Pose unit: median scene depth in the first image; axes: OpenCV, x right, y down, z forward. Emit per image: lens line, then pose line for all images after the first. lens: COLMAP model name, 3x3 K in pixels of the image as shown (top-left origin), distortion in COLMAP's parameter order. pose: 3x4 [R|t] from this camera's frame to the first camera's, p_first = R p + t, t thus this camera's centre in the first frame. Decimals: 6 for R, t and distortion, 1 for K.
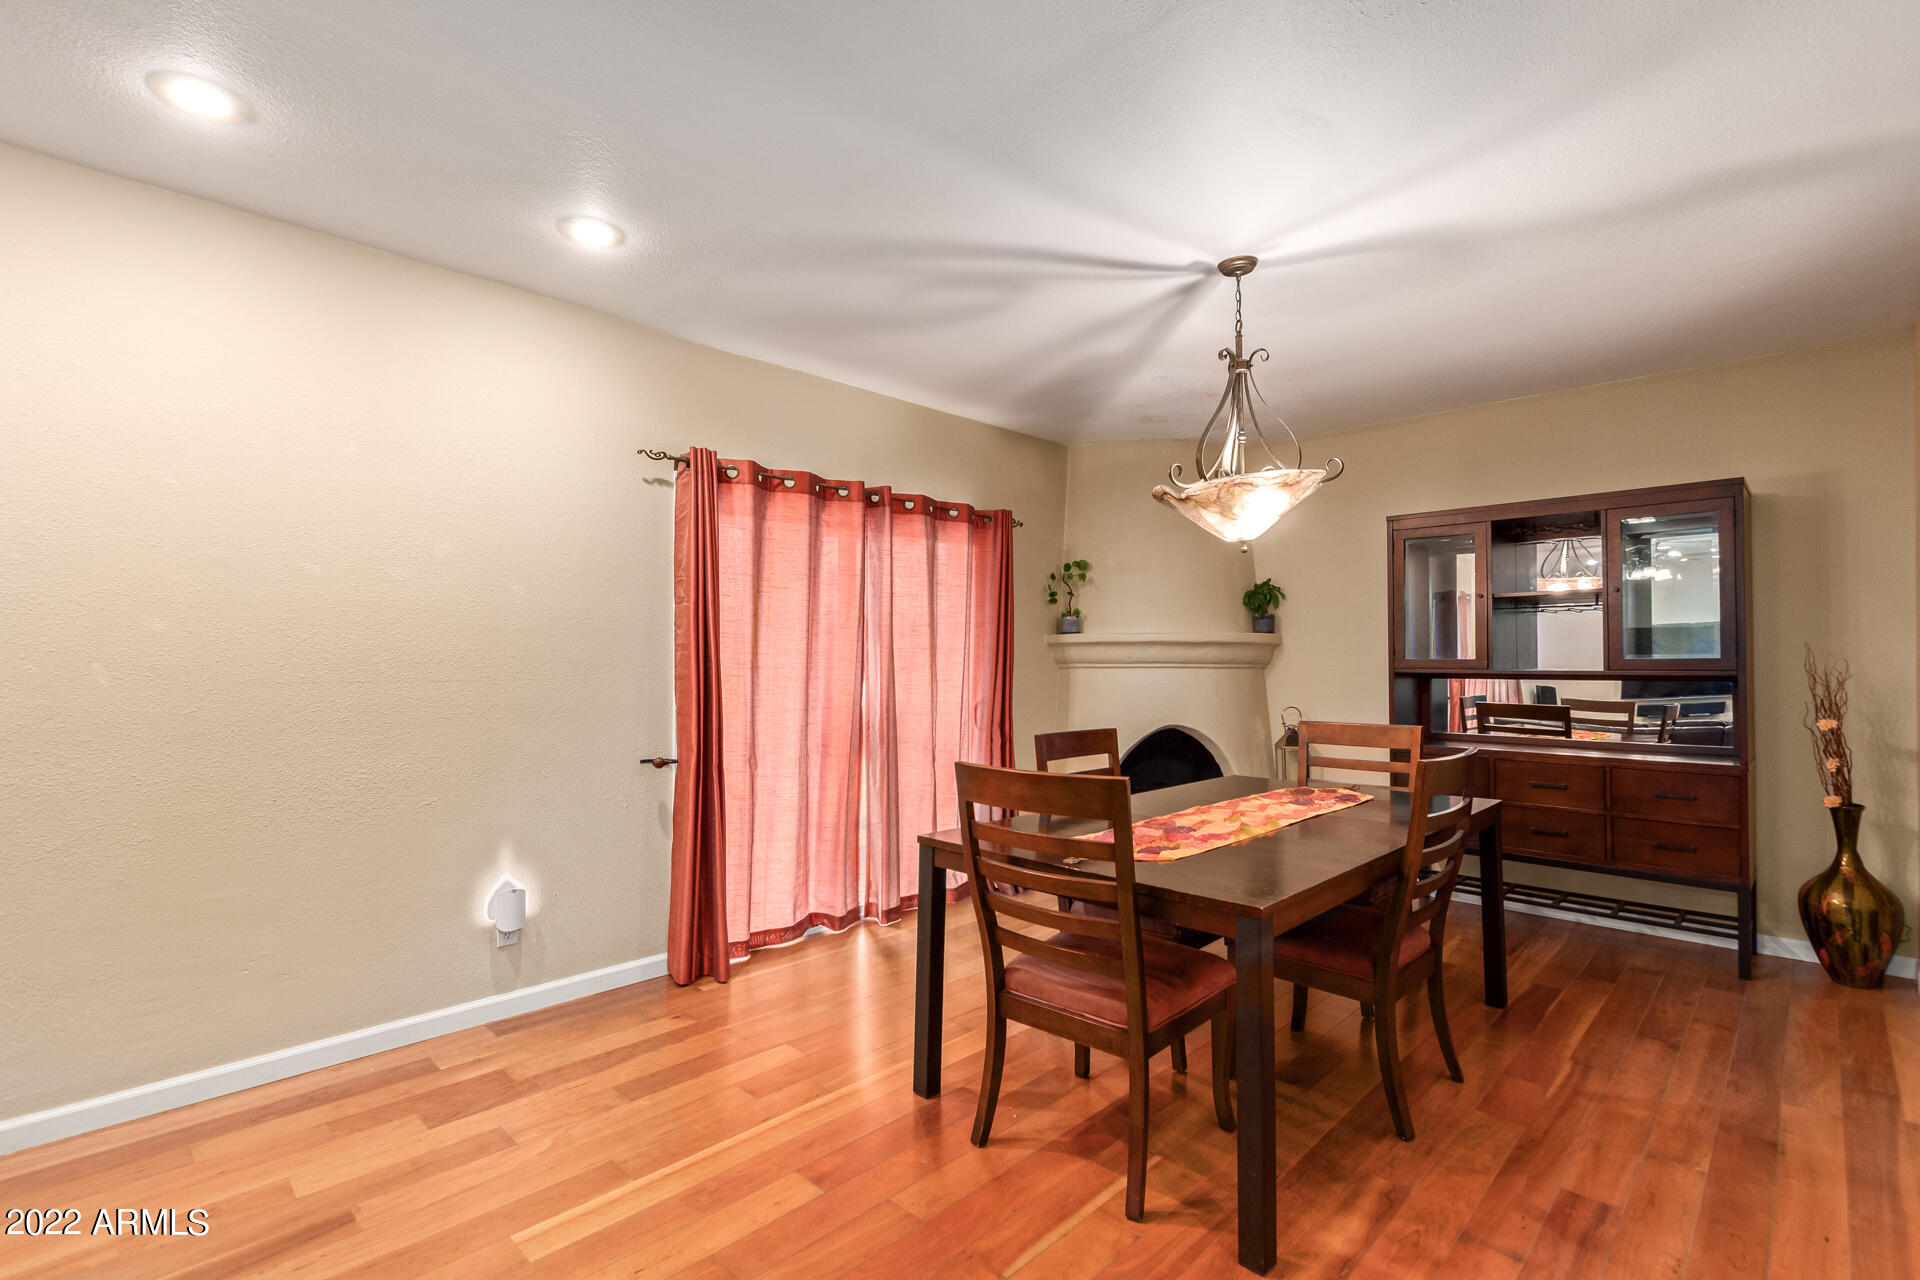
lens RADIAL K [[885.9, 0, 963.2], [0, 885.9, 642.2], [0, 0, 1]] dist [0.002631, 0.000014]
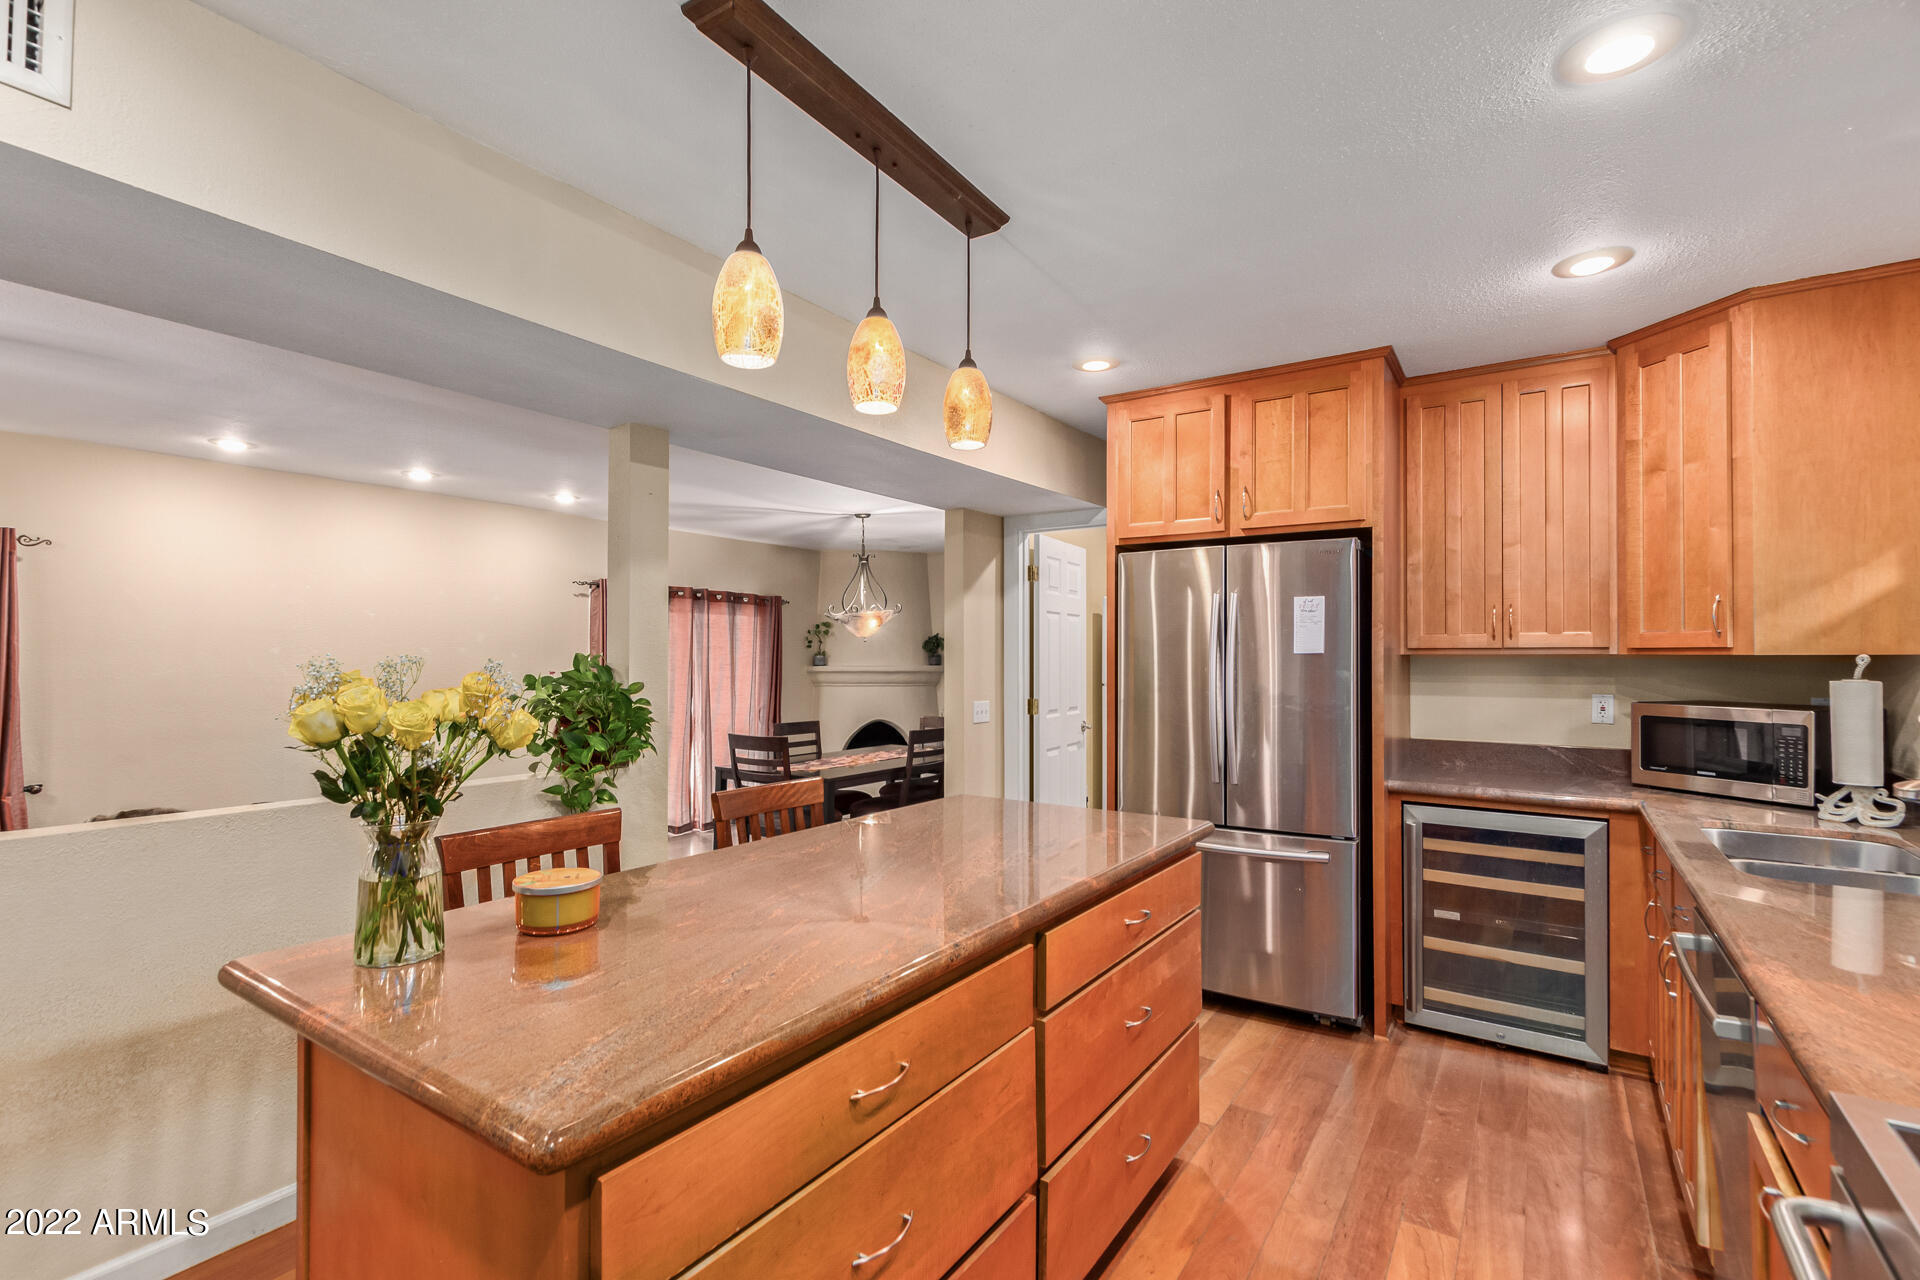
lens RADIAL K [[885.9, 0, 945.4], [0, 885.9, 645.7], [0, 0, 1]] dist [0.002631, 0.000014]
pose [[0.986187, 0.003538, 0.165599, 0.088287], [-0.004585, 0.999972, 0.005938, -0.066691], [-0.165573, -0.006615, 0.986175, -0.782373]]
